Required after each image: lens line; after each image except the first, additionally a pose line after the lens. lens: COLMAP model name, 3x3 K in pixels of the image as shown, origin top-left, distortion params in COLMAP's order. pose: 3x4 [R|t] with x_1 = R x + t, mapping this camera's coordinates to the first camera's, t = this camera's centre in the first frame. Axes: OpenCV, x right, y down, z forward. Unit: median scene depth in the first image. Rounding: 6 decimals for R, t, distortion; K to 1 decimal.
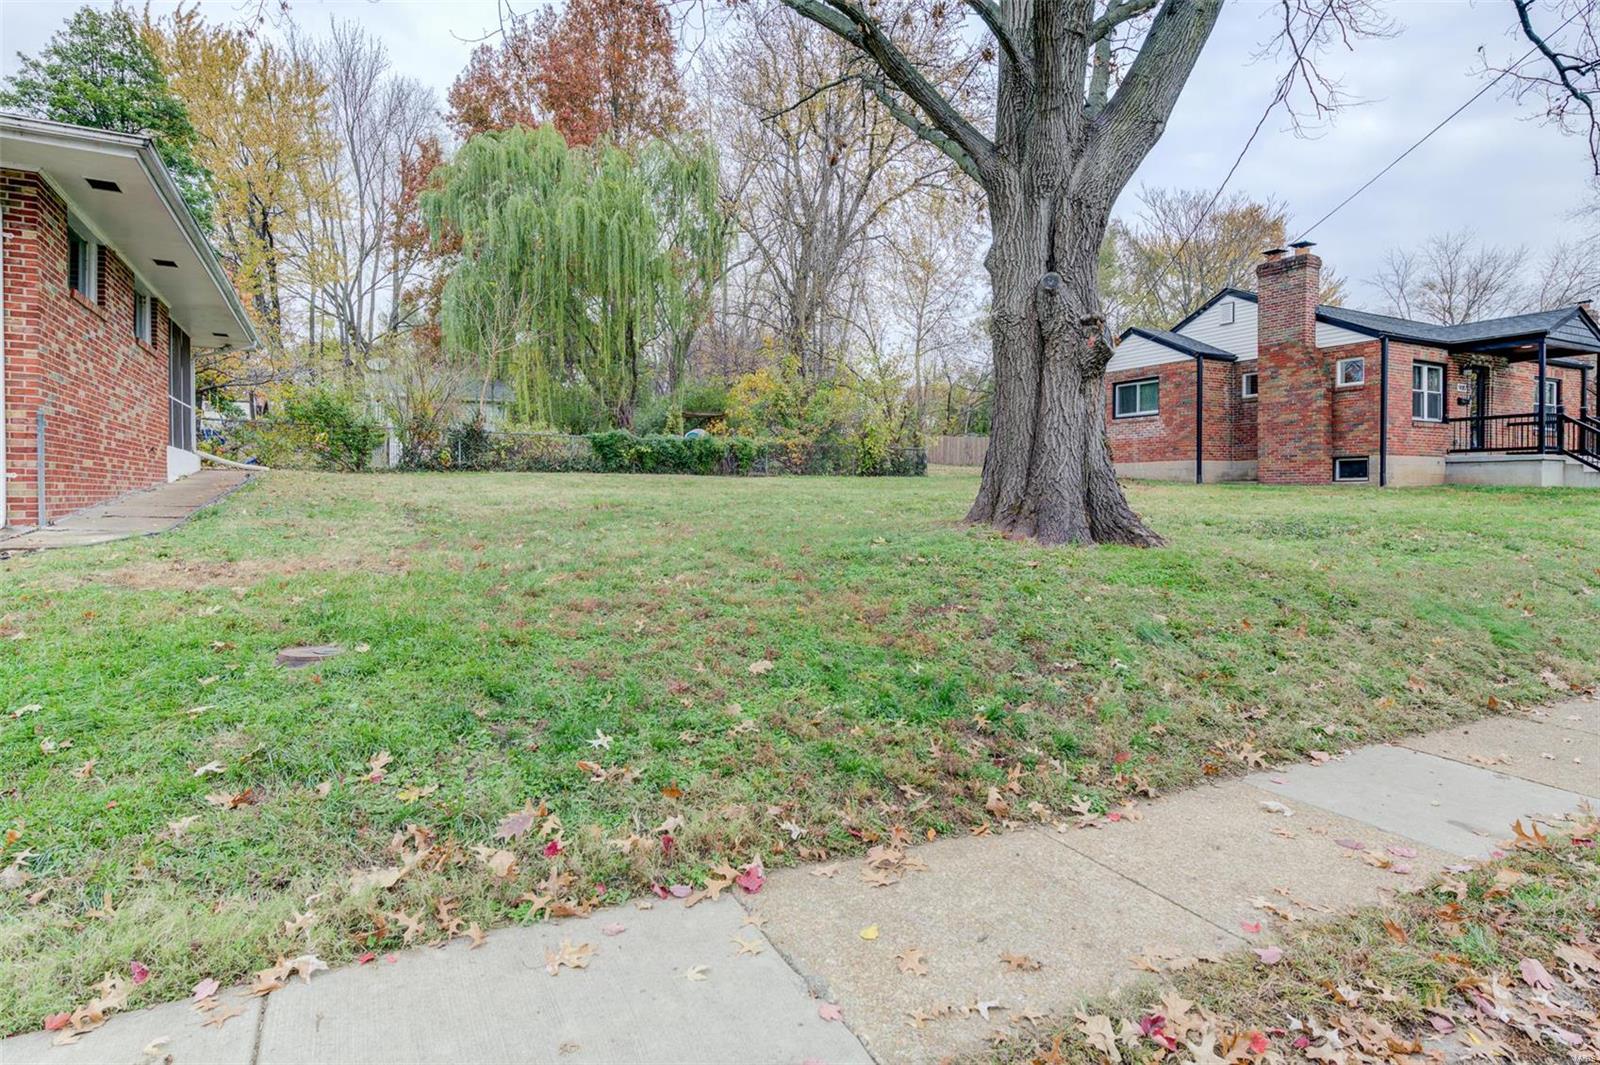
lens RADIAL K [[835.2, 0, 797.9], [0, 835.2, 515.9], [0, 0, 1]] dist [0.003487, -0.001168]
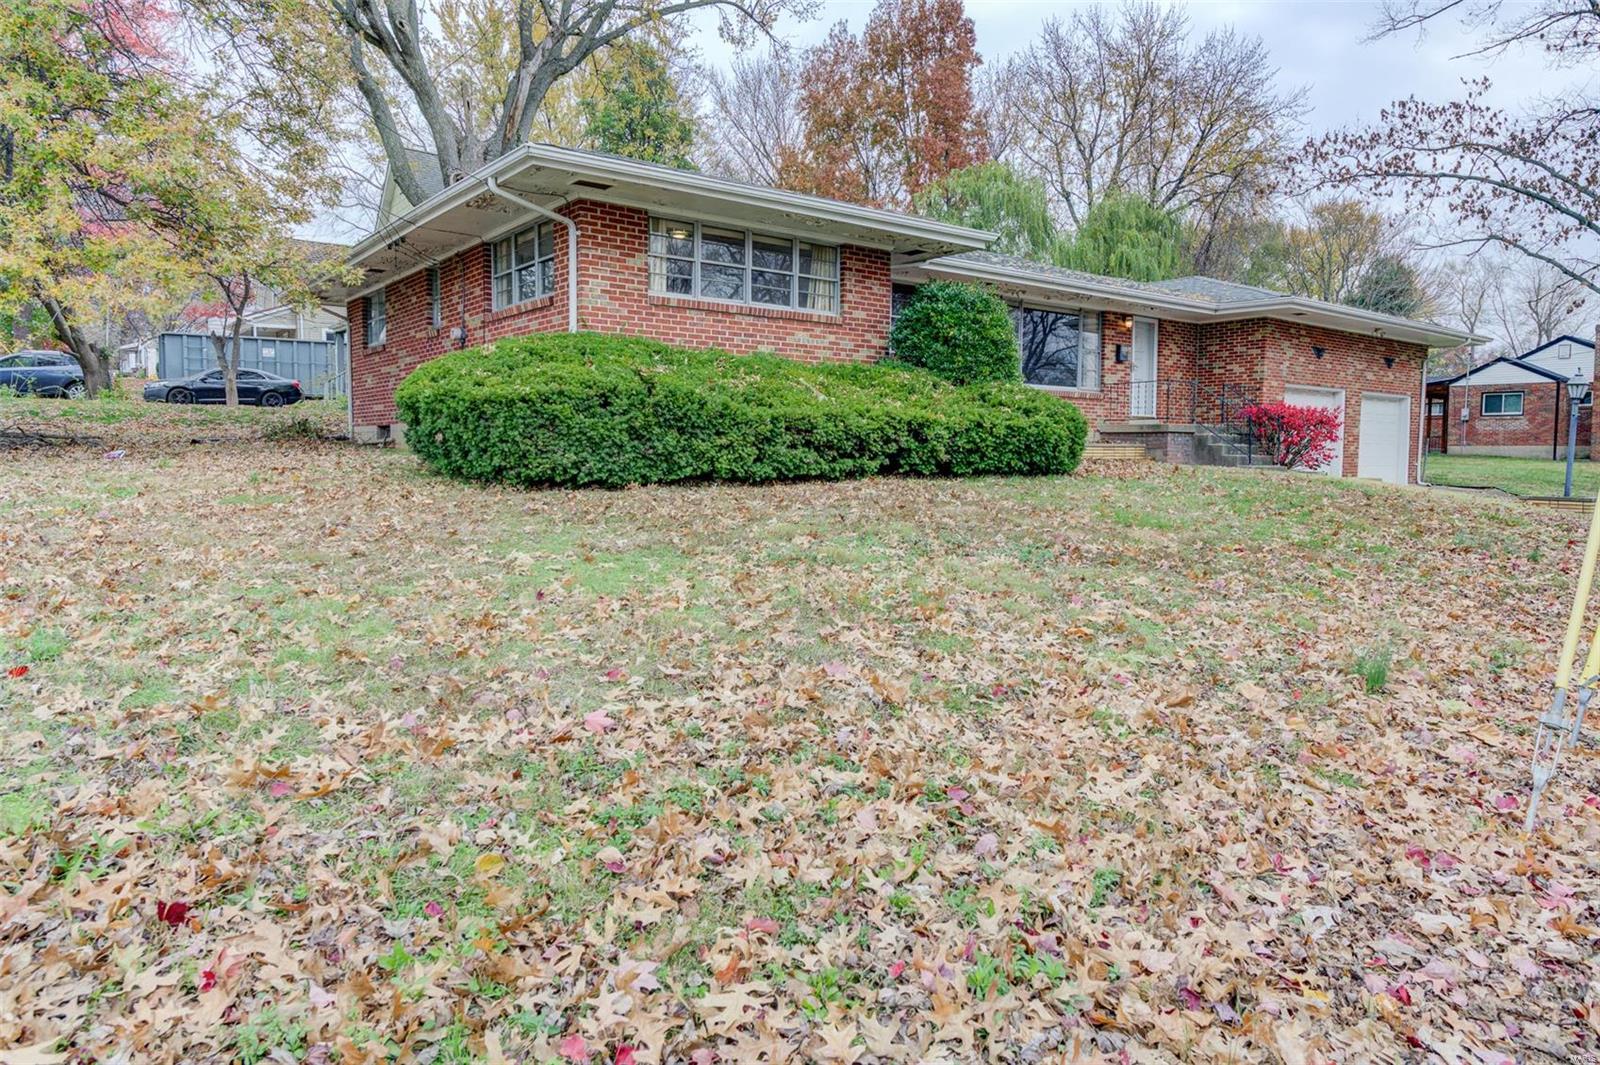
lens RADIAL K [[1023.6, 0, 802.6], [0, 1023.6, 538.9], [0, 0, 1]] dist [-0.003645, -0.001676]
pose [[0.984854, -0.008407, 0.173183, -3.275856], [-0.001515, 0.998368, 0.057081, 0.002431], [-0.173380, -0.056479, 0.983234, -1.724972]]
